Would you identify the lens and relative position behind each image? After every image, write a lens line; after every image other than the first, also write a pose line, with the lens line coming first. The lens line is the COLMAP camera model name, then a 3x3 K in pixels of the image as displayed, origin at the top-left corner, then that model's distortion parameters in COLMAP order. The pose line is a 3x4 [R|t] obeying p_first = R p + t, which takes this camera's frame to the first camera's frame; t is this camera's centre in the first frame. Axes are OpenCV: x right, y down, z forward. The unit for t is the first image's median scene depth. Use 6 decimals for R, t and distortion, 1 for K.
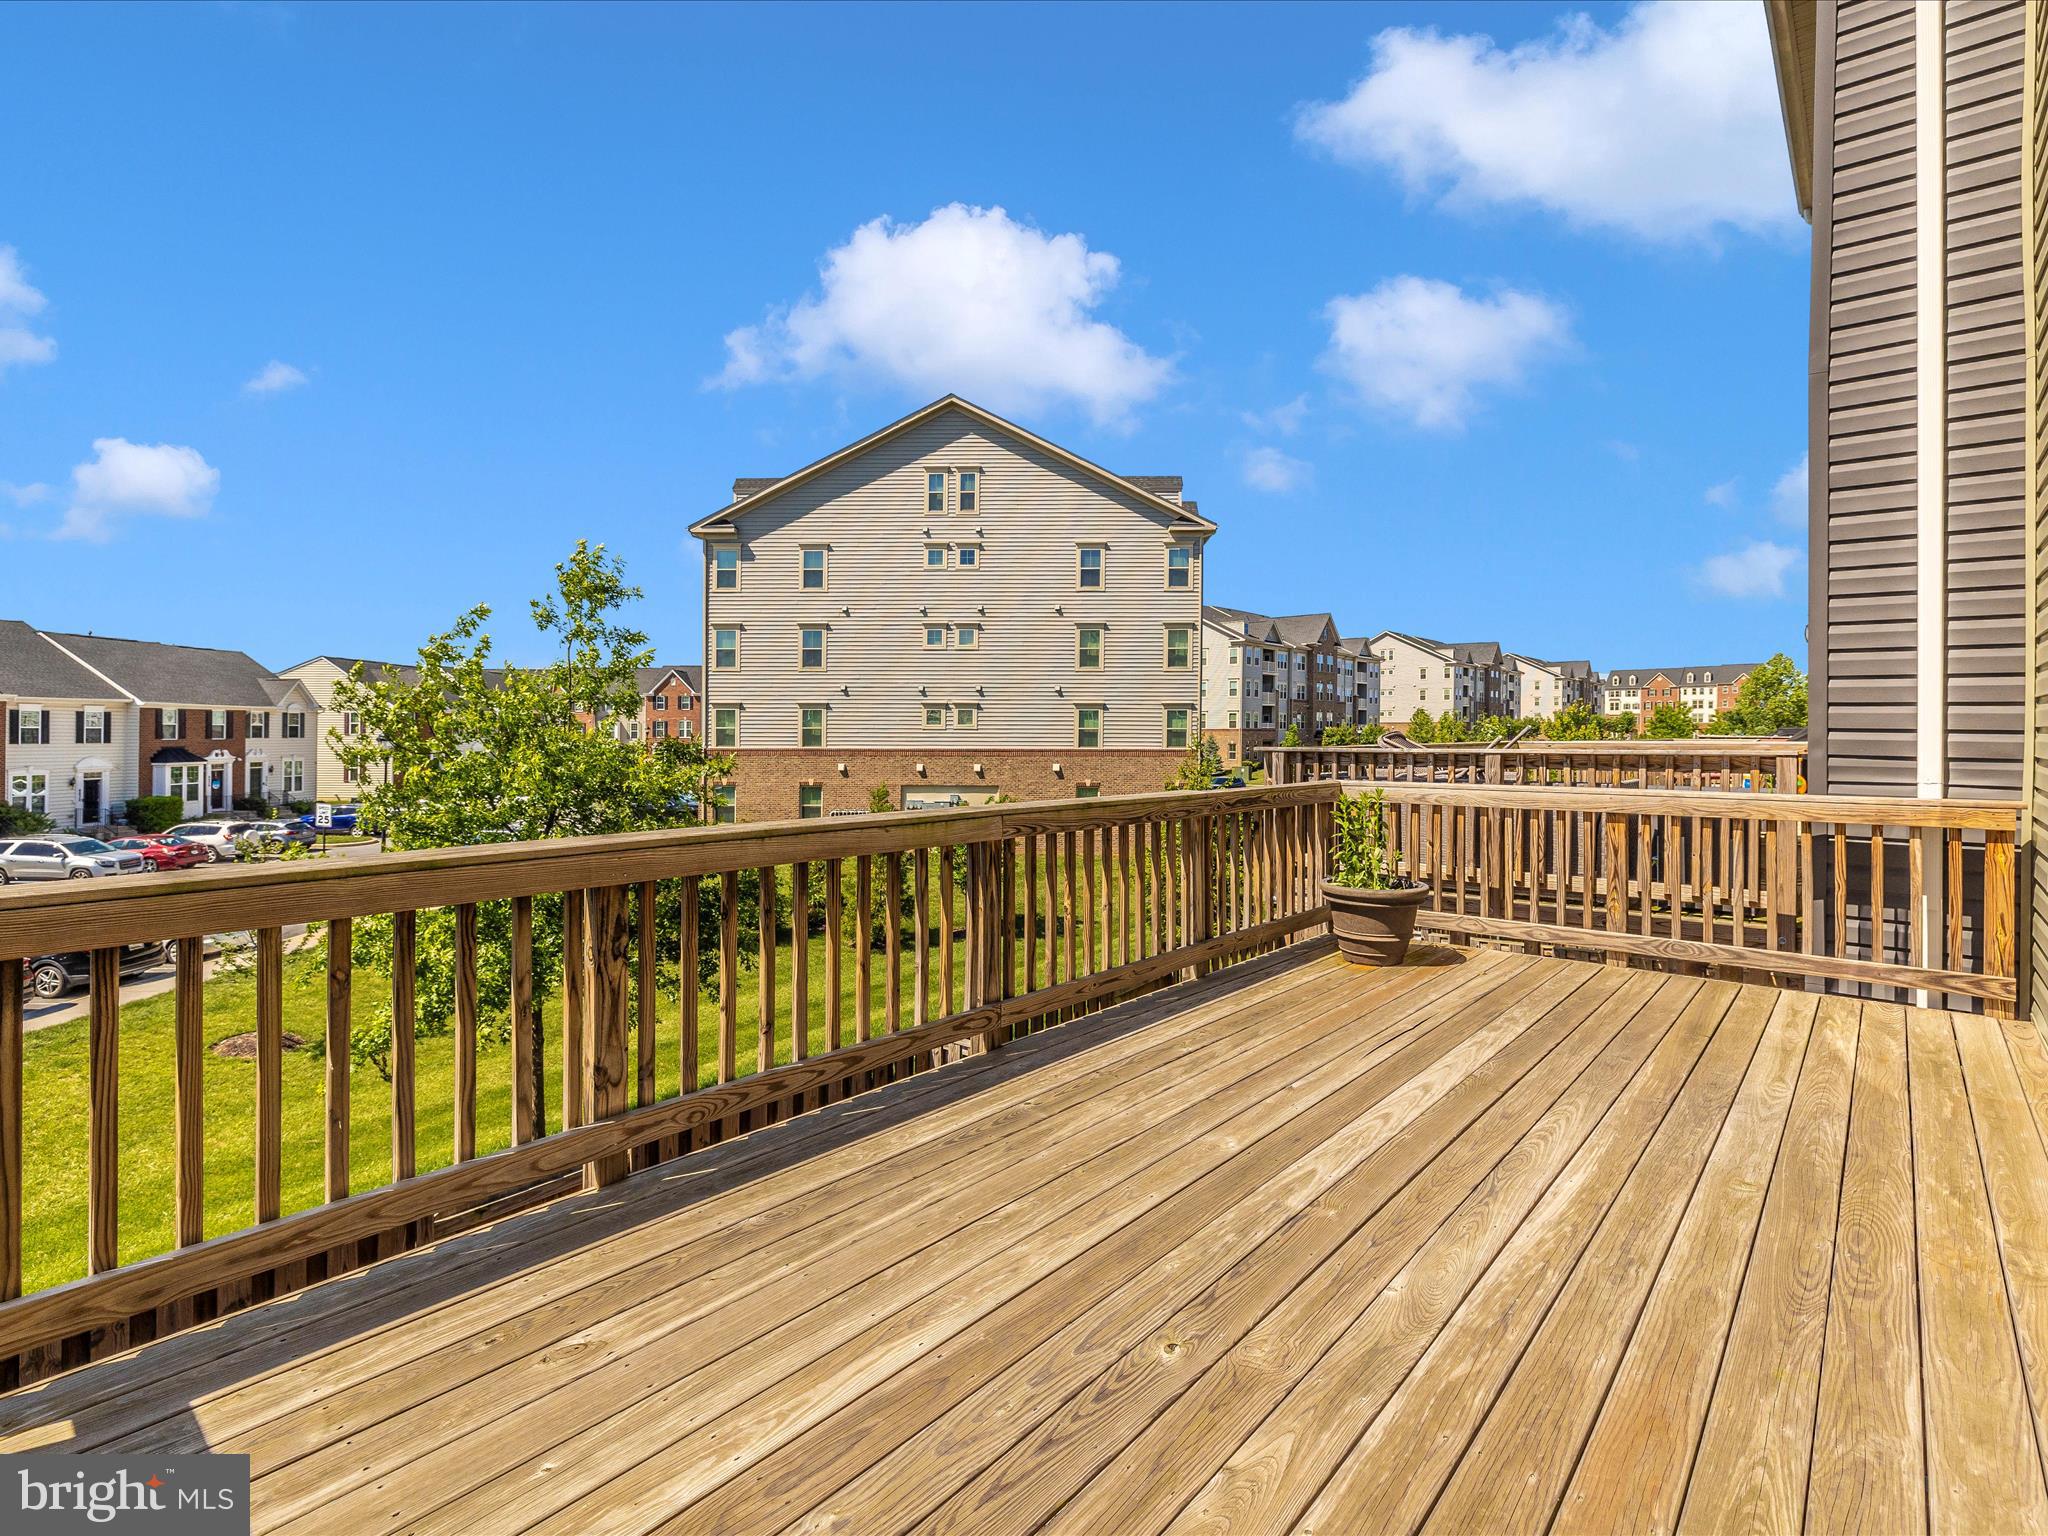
lens RADIAL K [[1026.9, 0, 1000.2], [0, 1026.9, 736.1], [0, 0, 1]] dist [-0.000795, -0.000430]
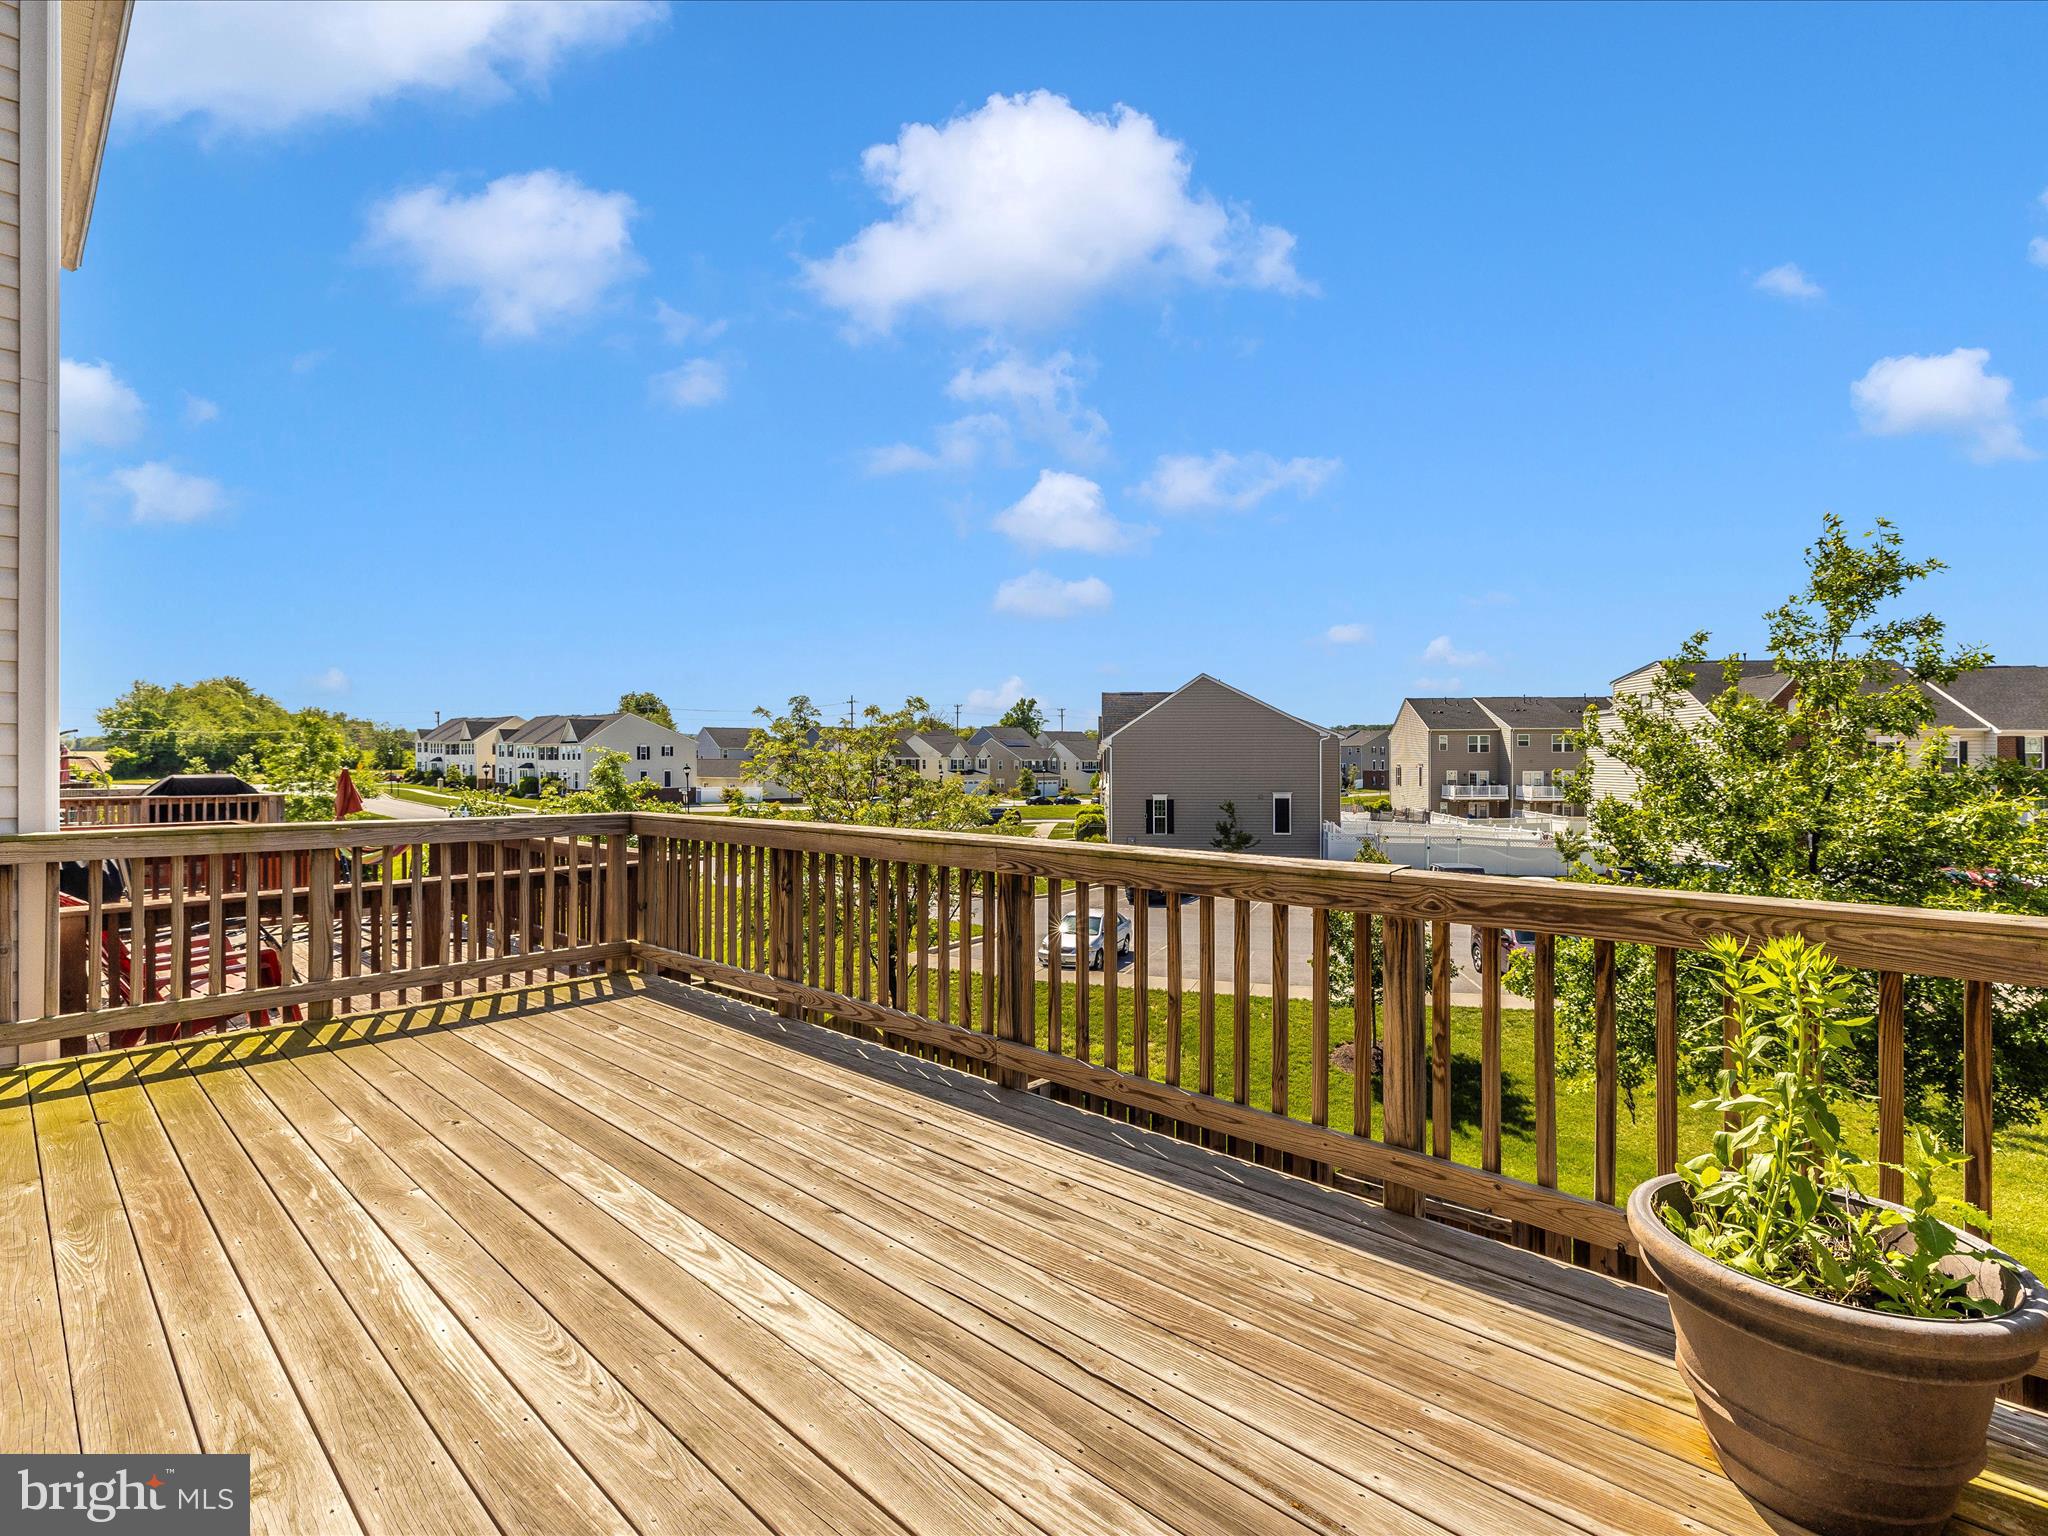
lens RADIAL K [[965.8, 0, 1016.4], [0, 965.8, 760.7], [0, 0, 1]] dist [-0.000888, -0.000530]
pose [[-0.035776, -0.002375, -0.999357, 1.091709], [-0.002317, 0.999995, -0.002294, -0.004455], [0.999357, 0.002233, -0.035781, 1.246208]]
